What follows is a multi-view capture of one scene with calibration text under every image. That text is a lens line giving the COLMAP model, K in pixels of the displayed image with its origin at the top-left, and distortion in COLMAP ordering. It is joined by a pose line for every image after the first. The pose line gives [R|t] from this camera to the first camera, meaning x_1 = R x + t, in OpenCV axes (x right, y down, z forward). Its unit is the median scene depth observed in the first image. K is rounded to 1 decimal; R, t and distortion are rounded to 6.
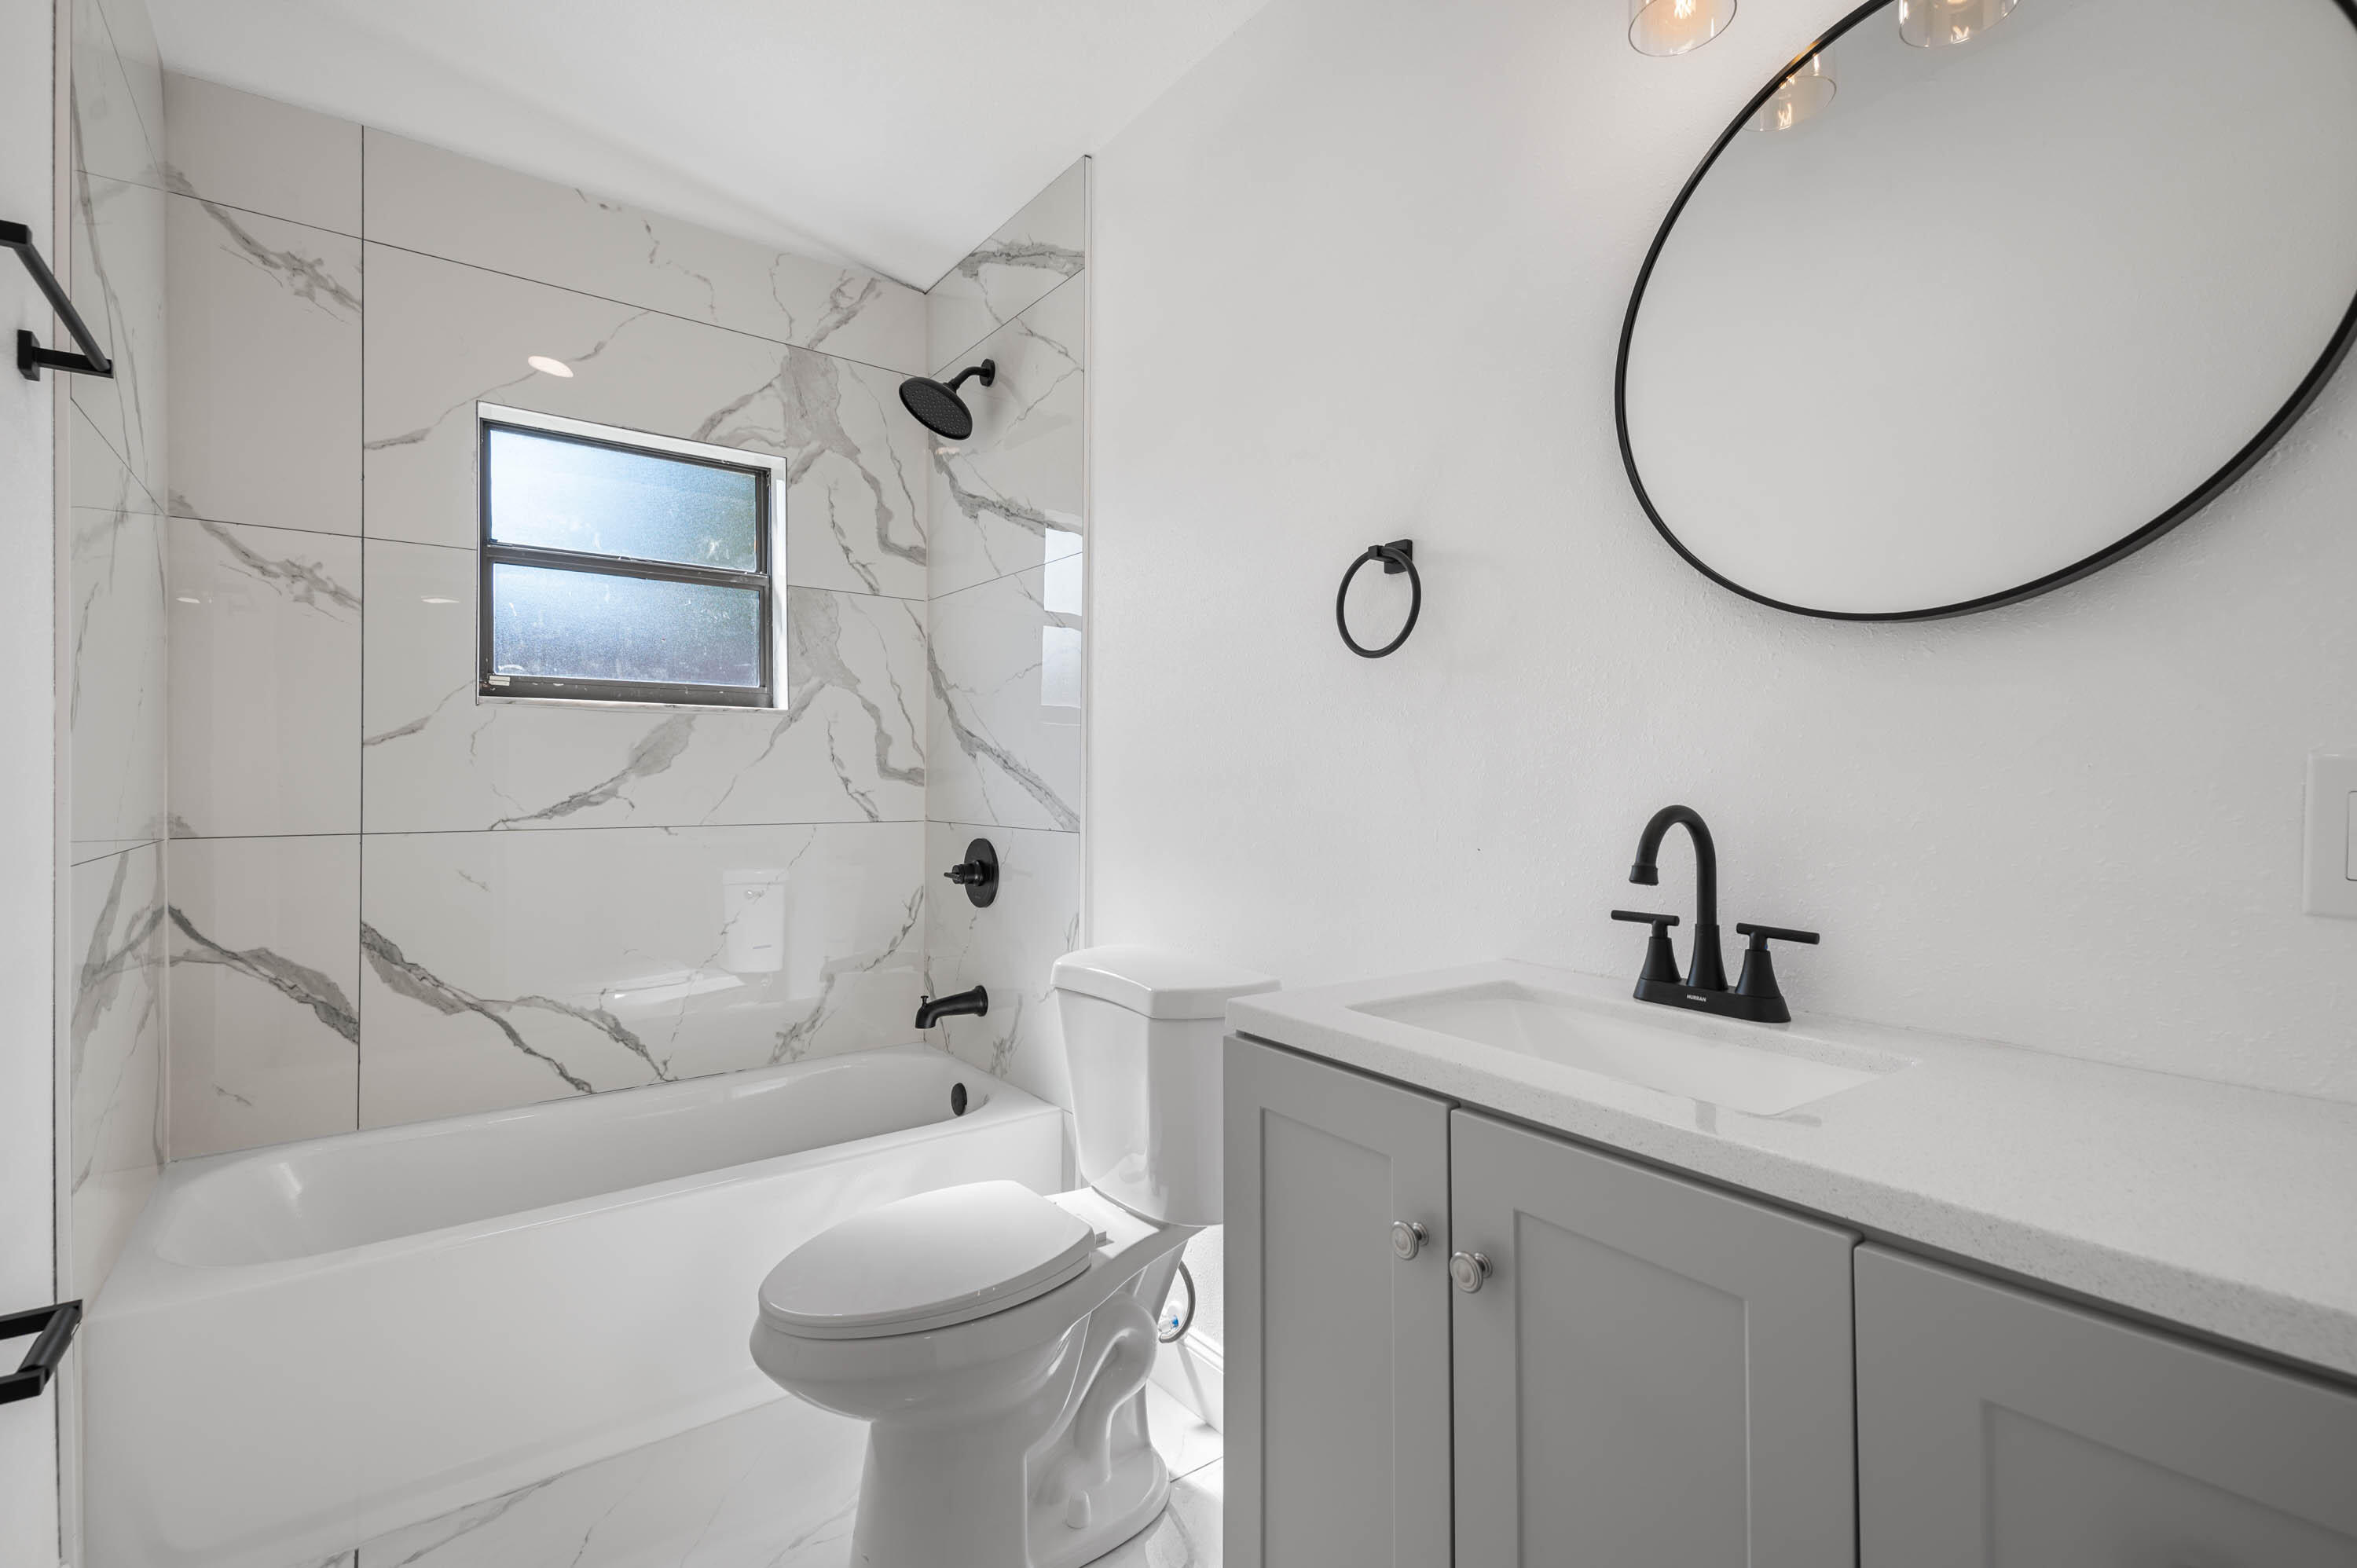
lens RADIAL K [[1079.2, 0, 1192.3], [0, 1079.2, 774.2], [0, 0, 1]] dist [0.042416, -0.016156]
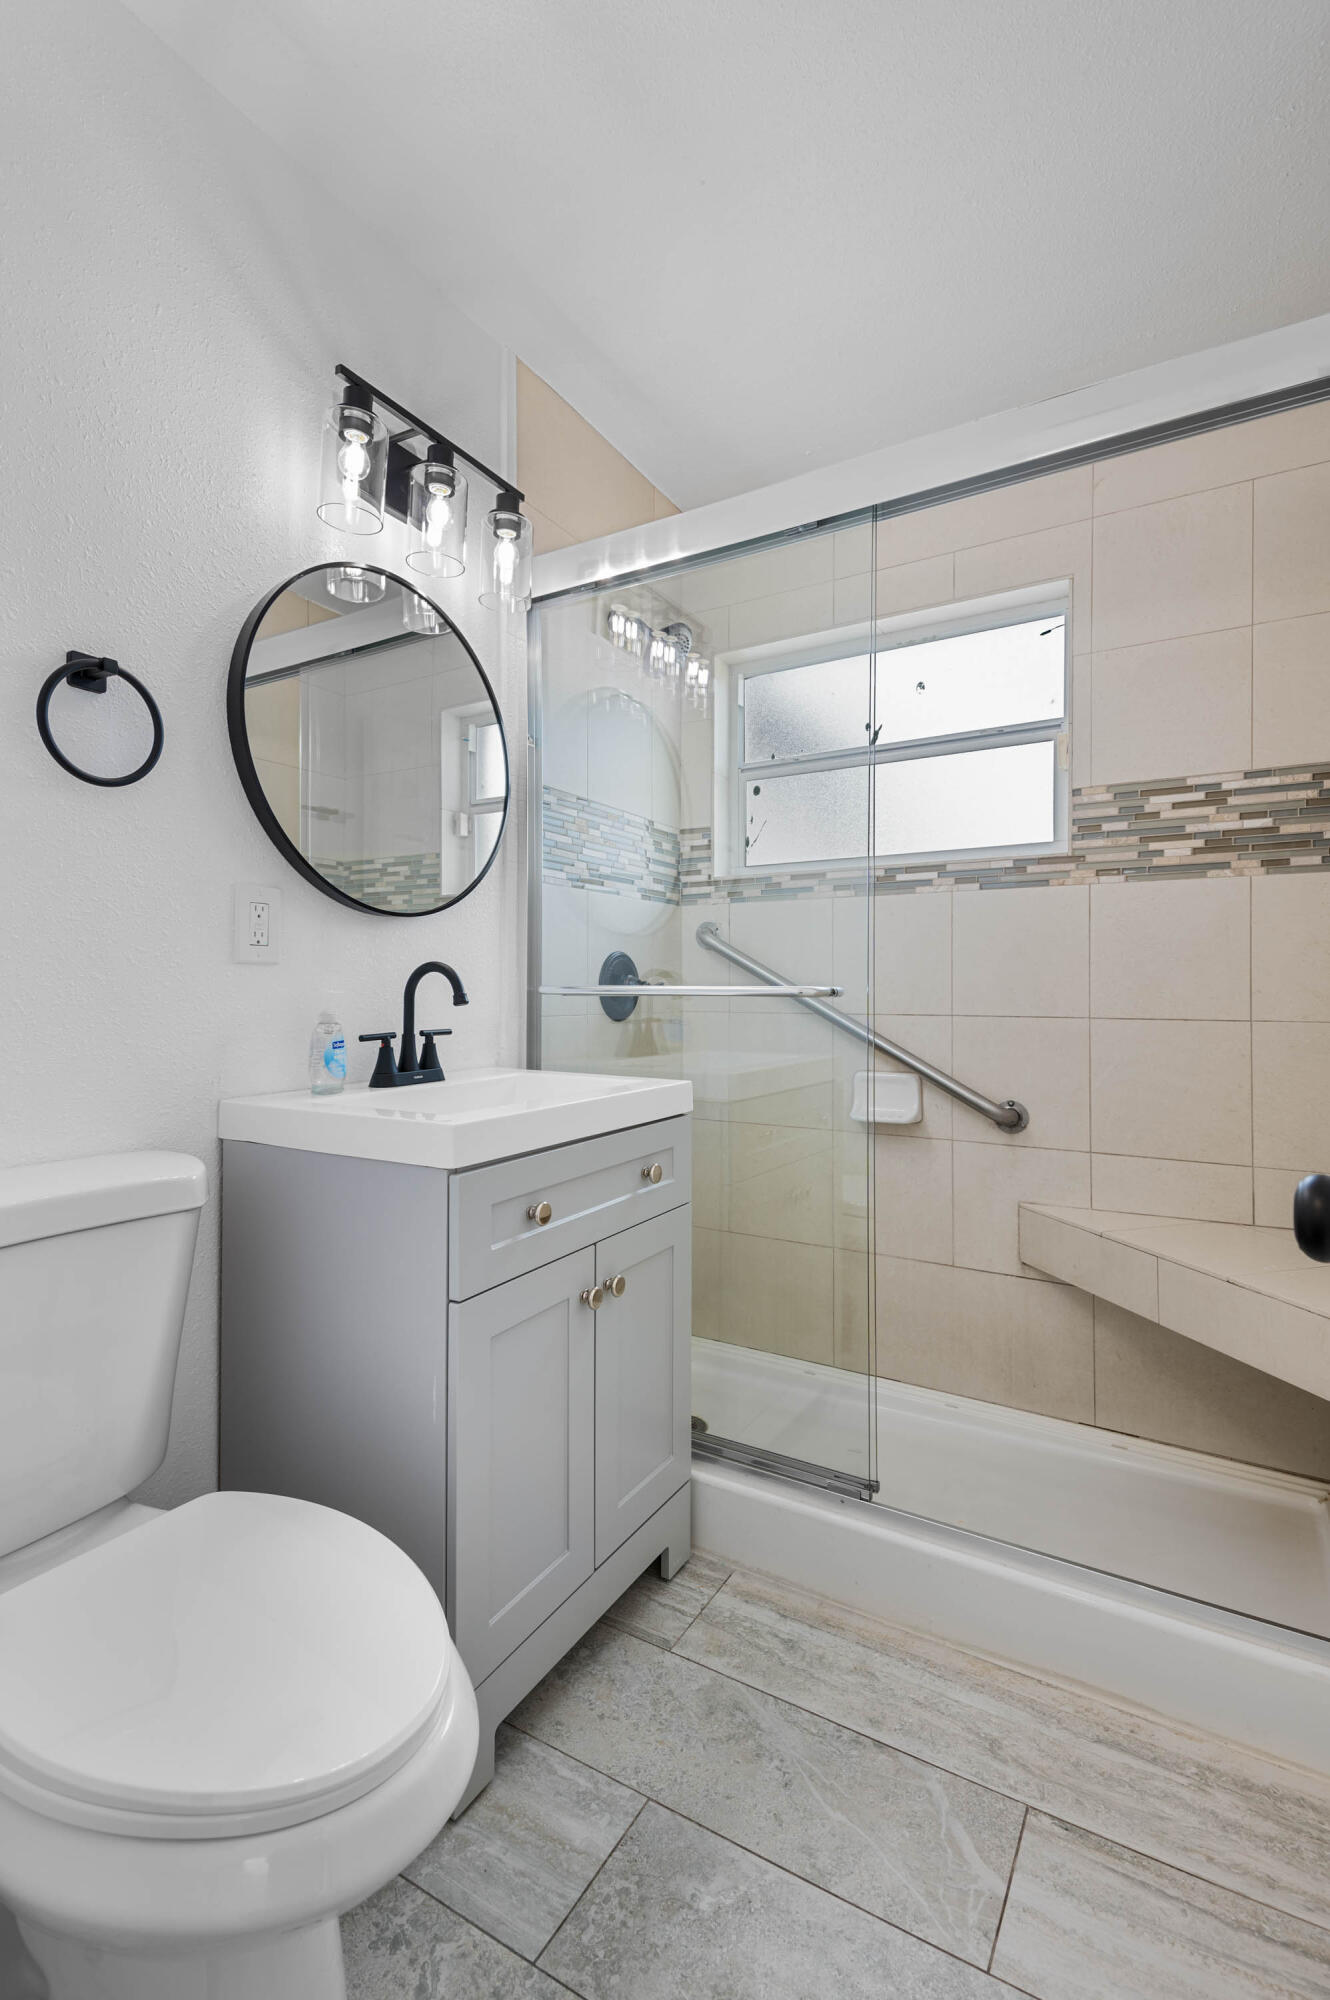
lens RADIAL K [[915.8, 0, 647.2], [0, 915.8, 989.9], [0, 0, 1]] dist [0.042416, -0.016156]
pose [[-0.370739, -0.007193, 0.928709, -0.617754], [0.003463, 0.999952, 0.009127, 0.028763], [-0.928731, 0.006600, -0.370696, 0.671099]]
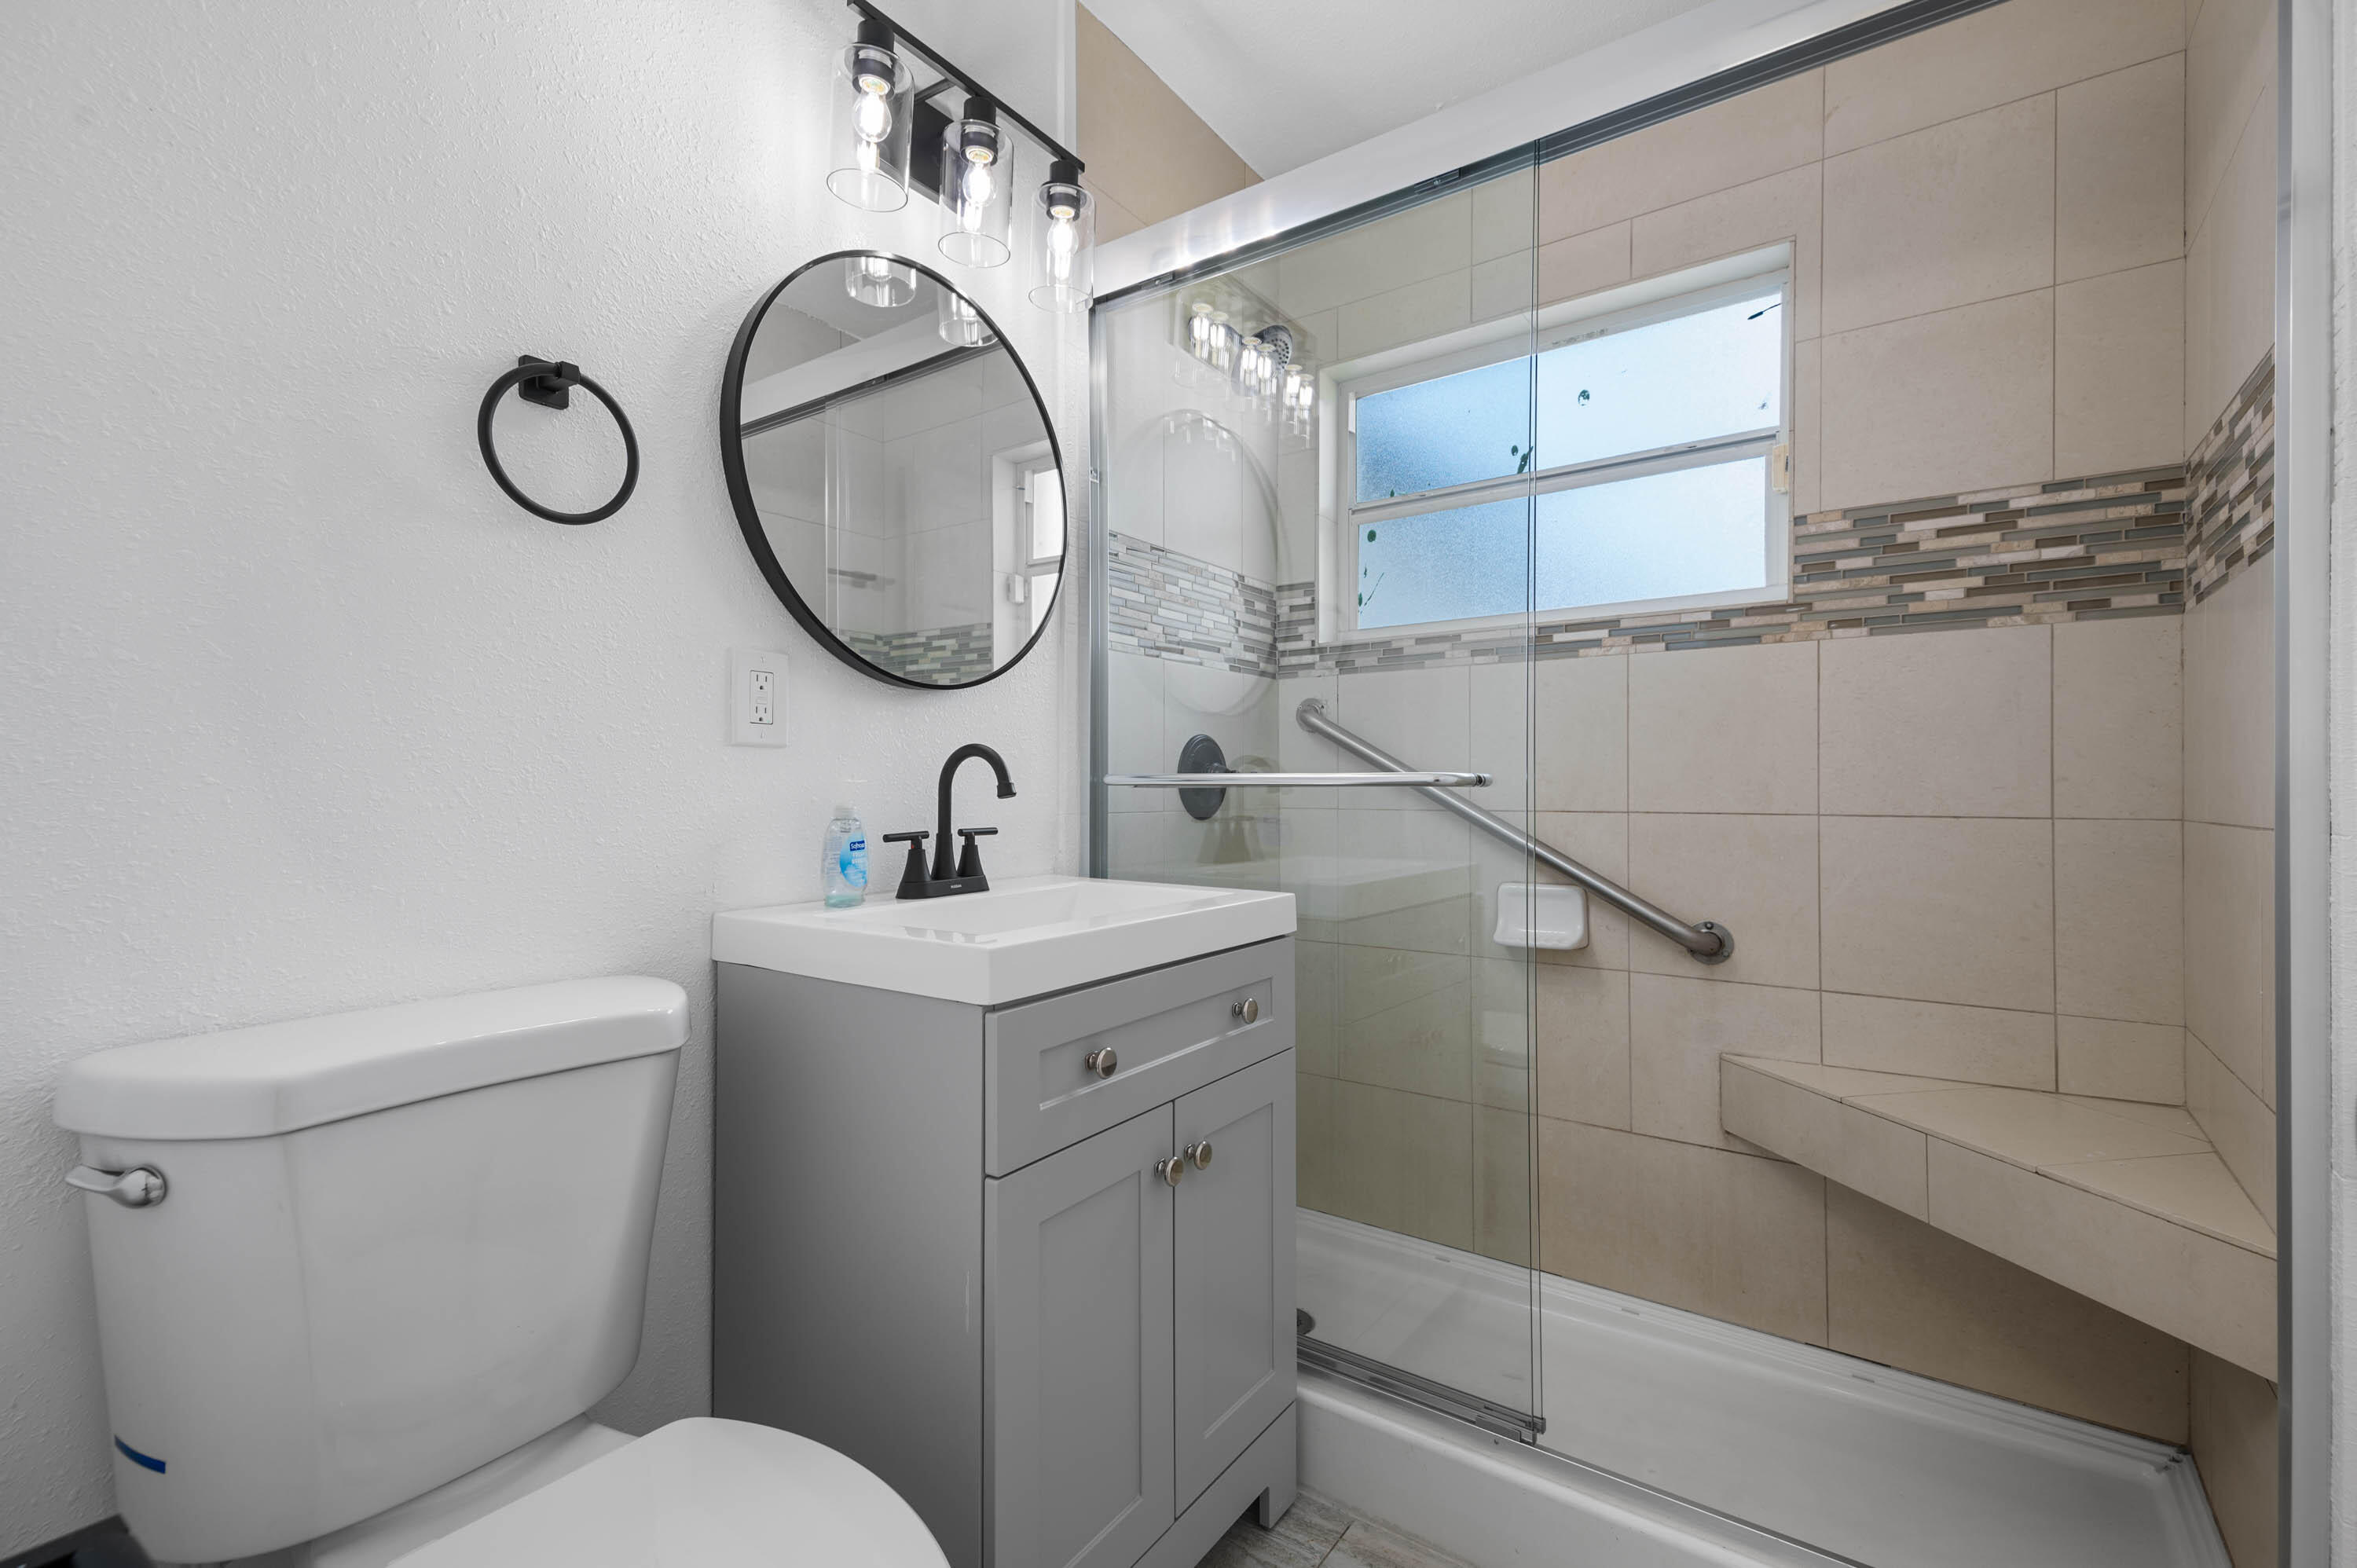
lens RADIAL K [[1079.2, 0, 1145.0], [0, 1079.2, 771.1], [0, 0, 1]] dist [0.042416, -0.016156]
pose [[-0.291672, 0.005764, 0.956501, -0.569697], [0.006419, 0.999971, -0.004068, 0.034001], [-0.956497, 0.004953, -0.291700, 0.653898]]
